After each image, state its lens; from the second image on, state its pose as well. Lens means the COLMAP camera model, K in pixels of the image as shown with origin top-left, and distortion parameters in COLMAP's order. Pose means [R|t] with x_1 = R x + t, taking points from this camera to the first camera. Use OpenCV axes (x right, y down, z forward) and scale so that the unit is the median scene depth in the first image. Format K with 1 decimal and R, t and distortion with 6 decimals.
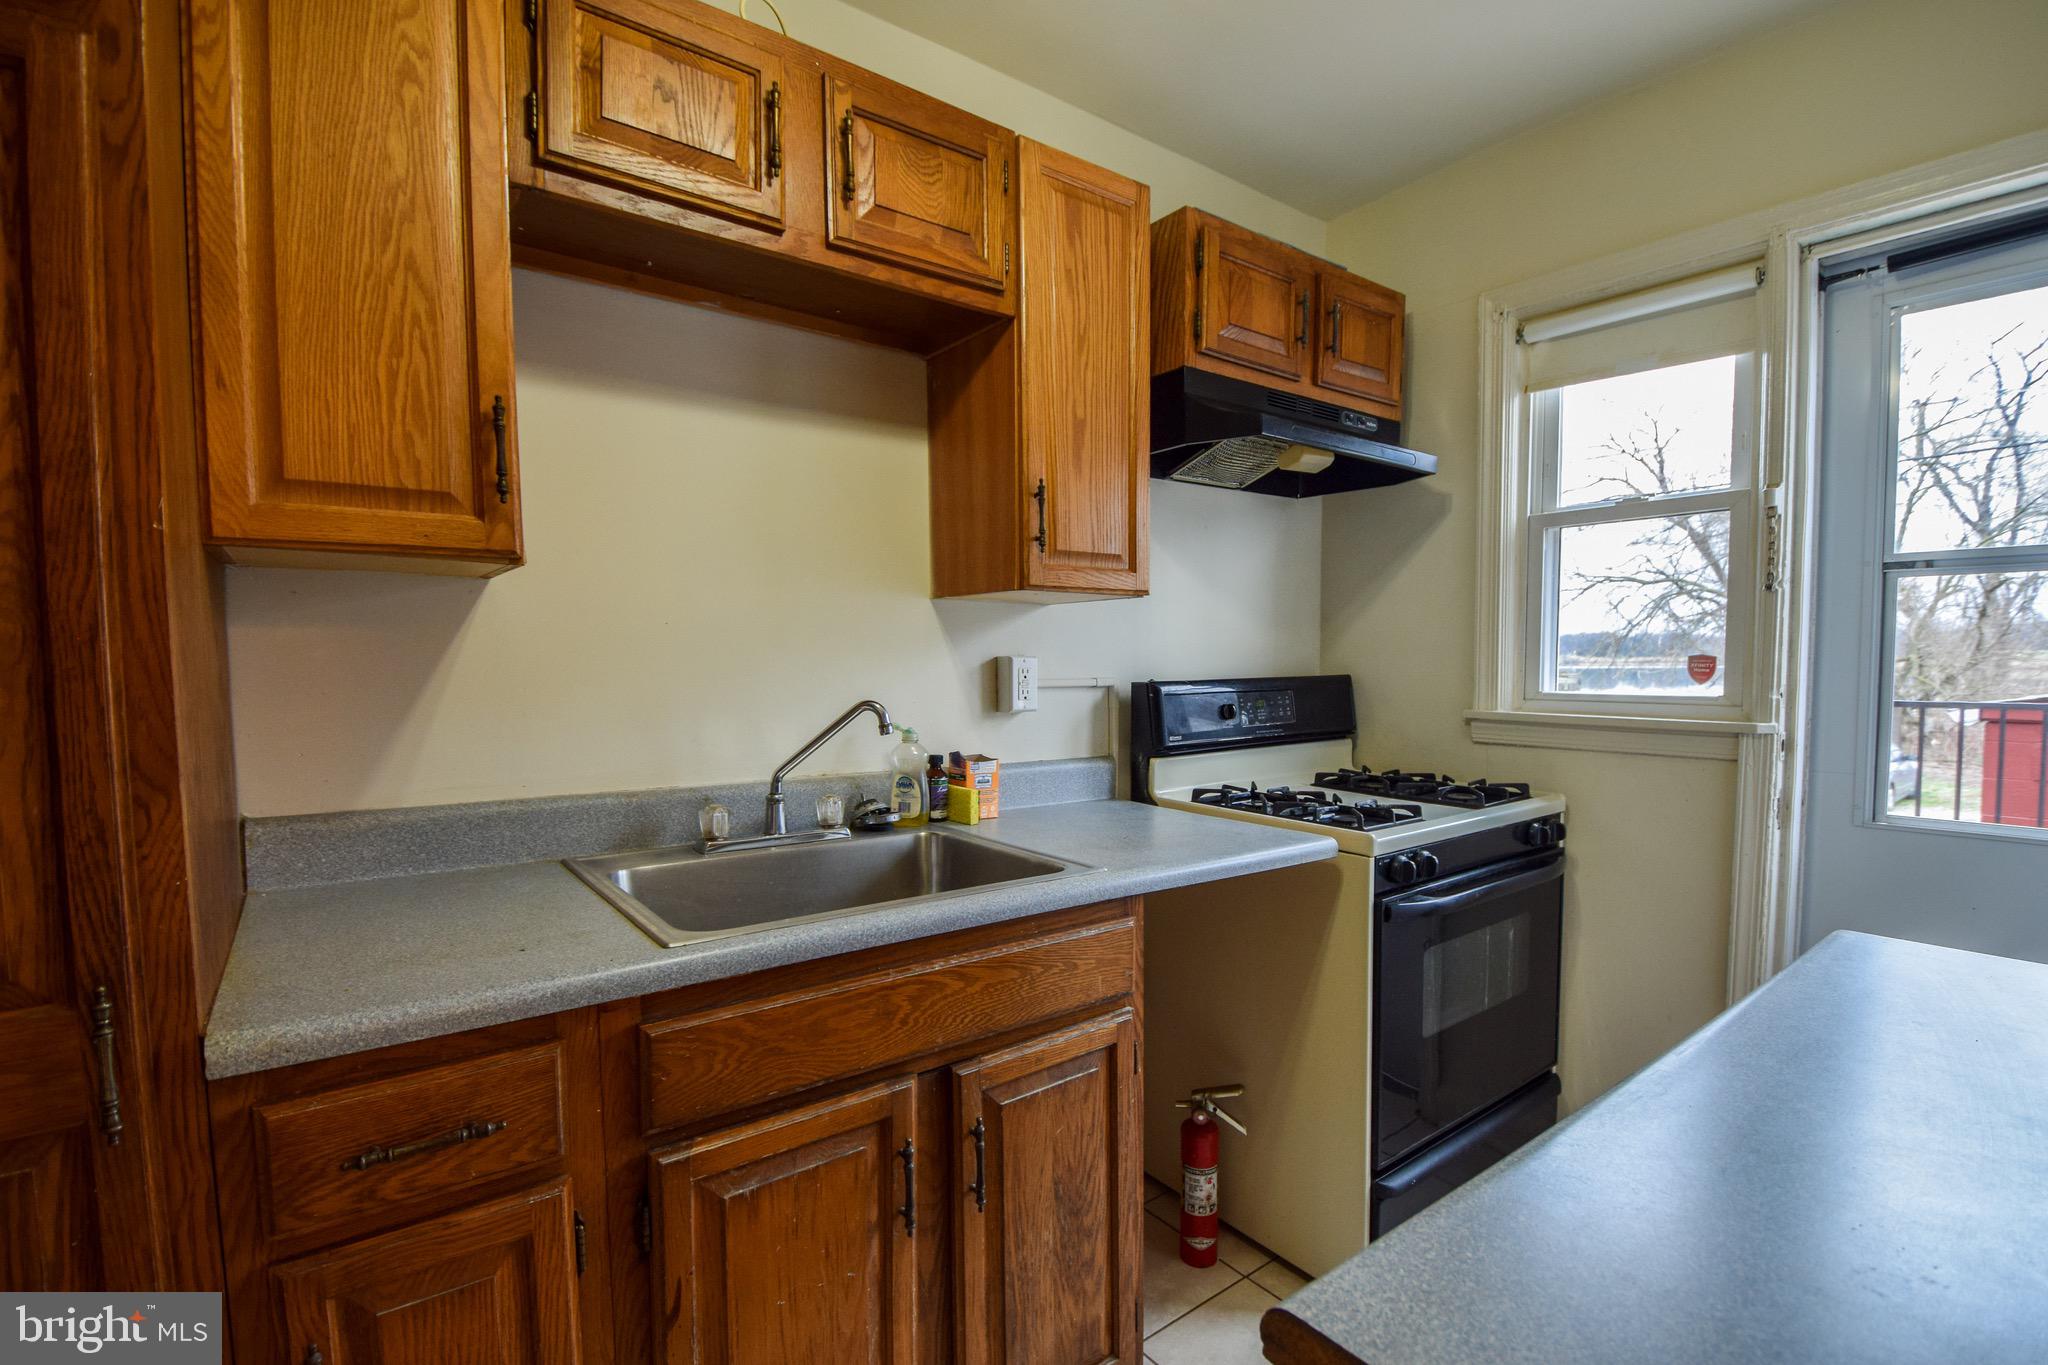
lens RADIAL K [[914.5, 0, 1034.5], [0, 914.5, 719.0], [0, 0, 1]] dist [0.026057, -0.035207]
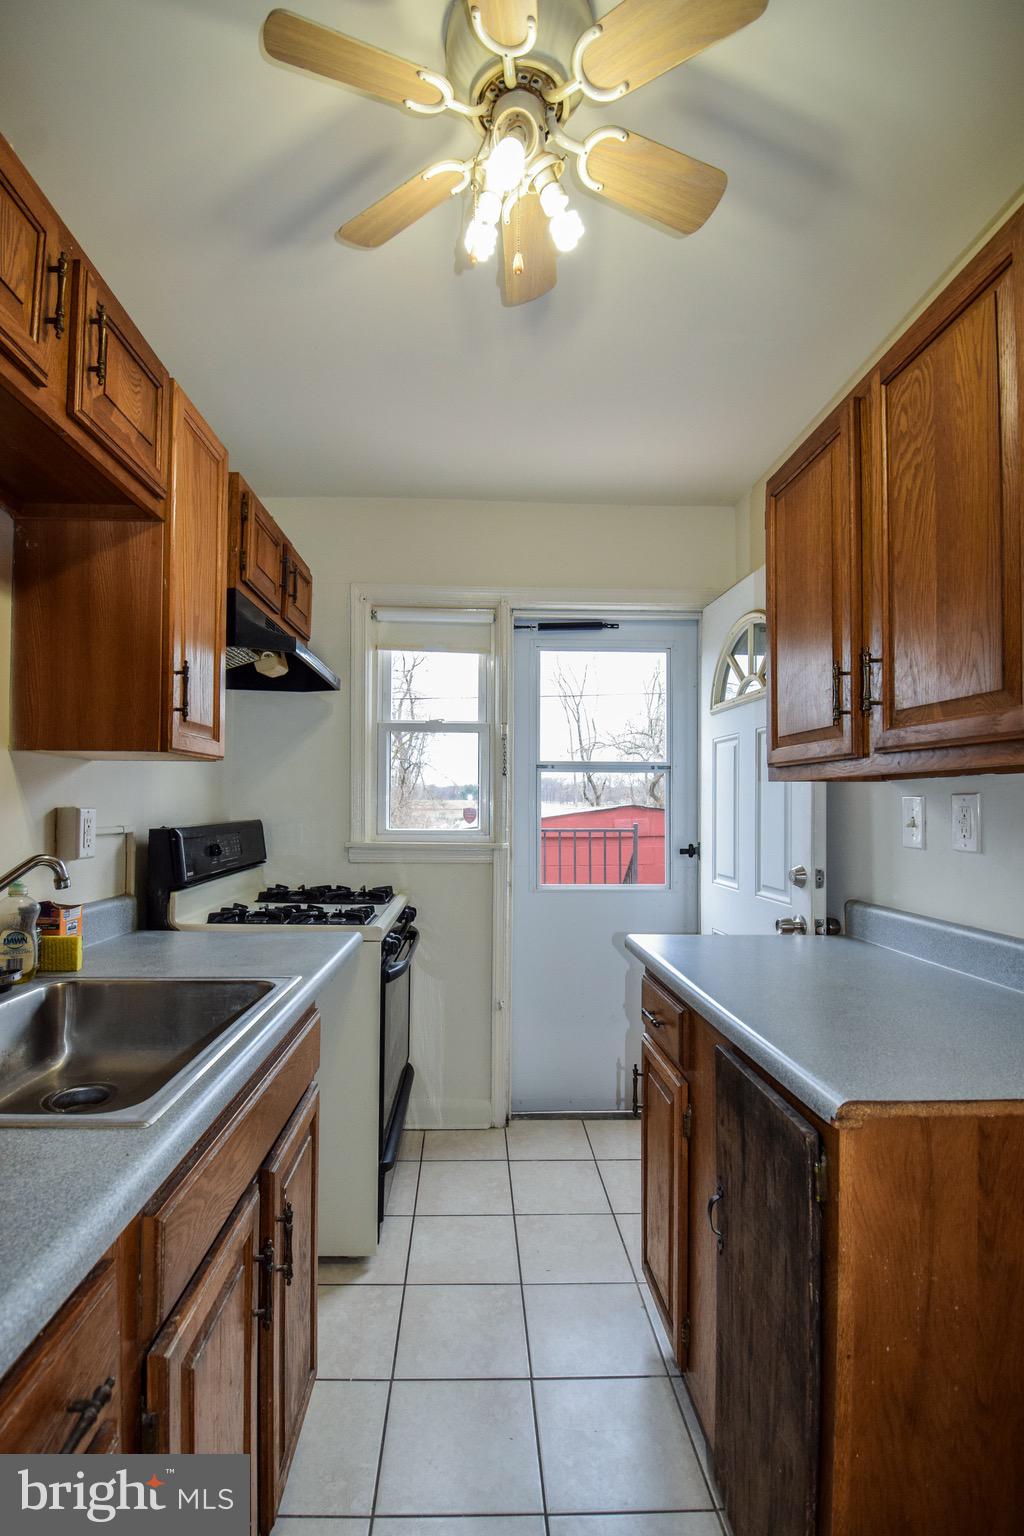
lens RADIAL K [[685.9, 0, 466.3], [0, 685.9, 787.1], [0, 0, 1]] dist [0.026057, -0.035207]
pose [[0.616373, 0.026981, 0.786992, -0.379269], [0.042274, 0.996838, -0.067285, -0.018584], [-0.786319, 0.074742, 0.613283, 0.145246]]
